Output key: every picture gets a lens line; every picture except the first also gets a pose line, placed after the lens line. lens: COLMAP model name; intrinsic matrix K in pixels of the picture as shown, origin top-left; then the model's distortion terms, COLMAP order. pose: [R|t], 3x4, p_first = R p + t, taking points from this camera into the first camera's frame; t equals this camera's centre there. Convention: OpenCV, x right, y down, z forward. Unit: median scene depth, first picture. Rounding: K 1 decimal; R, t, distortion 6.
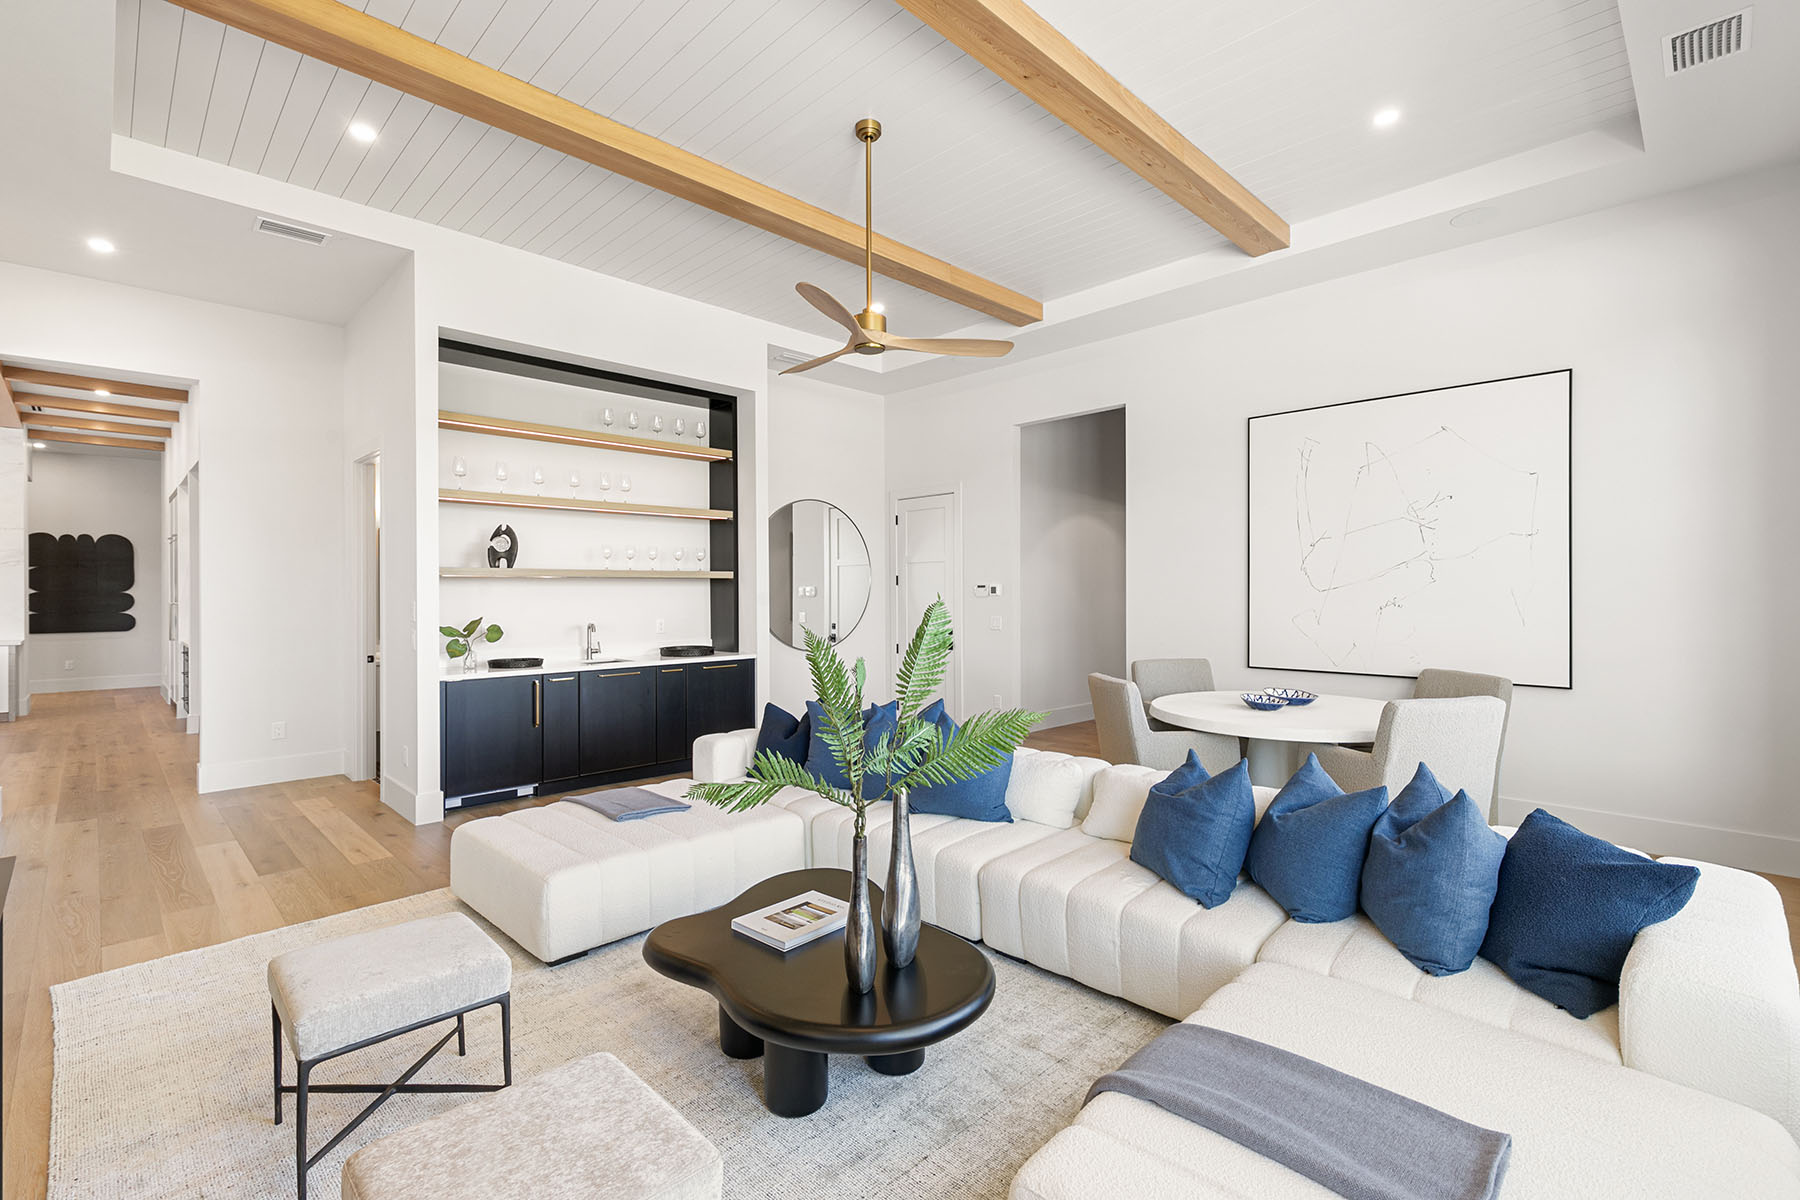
lens RADIAL K [[803.6, 0, 915.1], [0, 803.6, 595.6], [0, 0, 1]] dist [-0.002991, 0.000690]
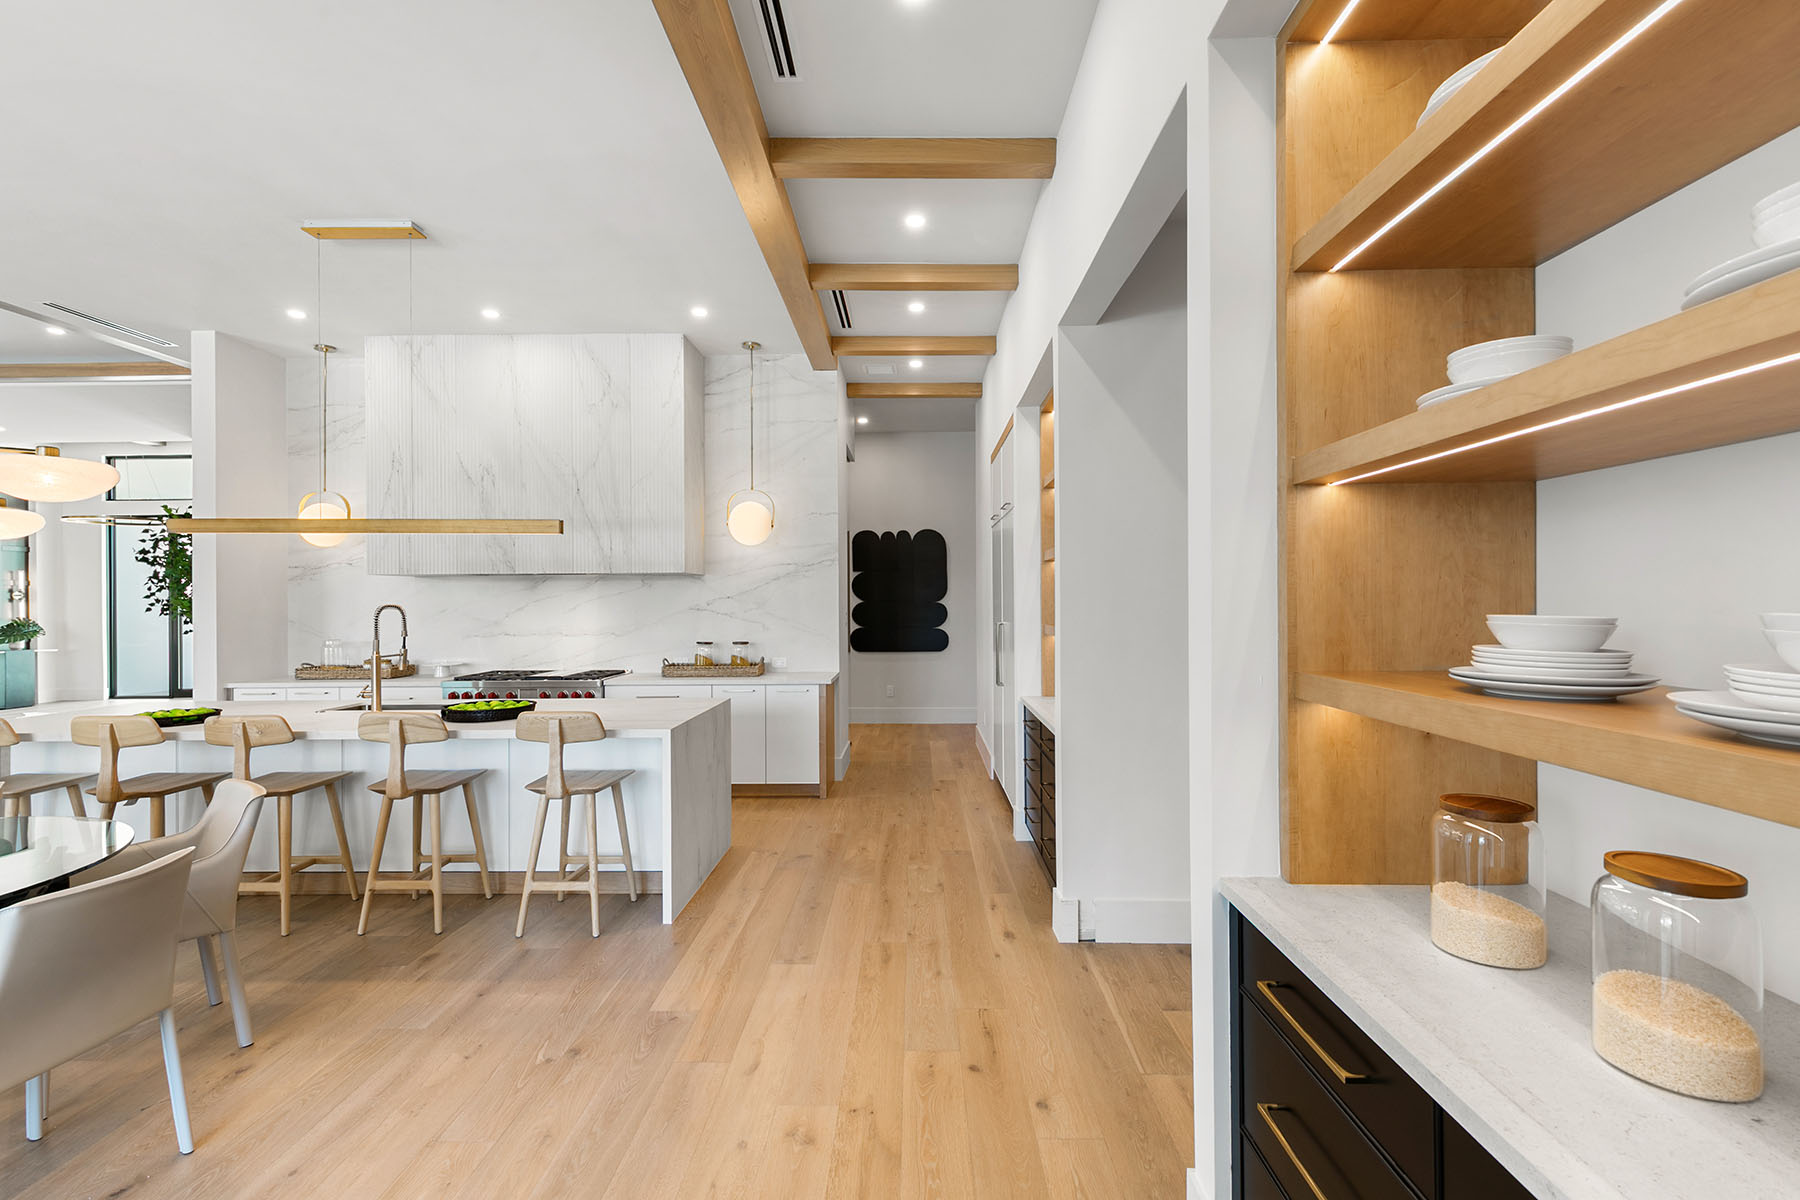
lens RADIAL K [[803.6, 0, 910.2], [0, 803.6, 601.2], [0, 0, 1]] dist [-0.002991, 0.000690]
pose [[0.694585, 0.000349, -0.719411, -0.457780], [-0.000862, 1.000000, -0.000347, -0.004942], [0.719410, 0.000861, 0.694585, 0.452369]]
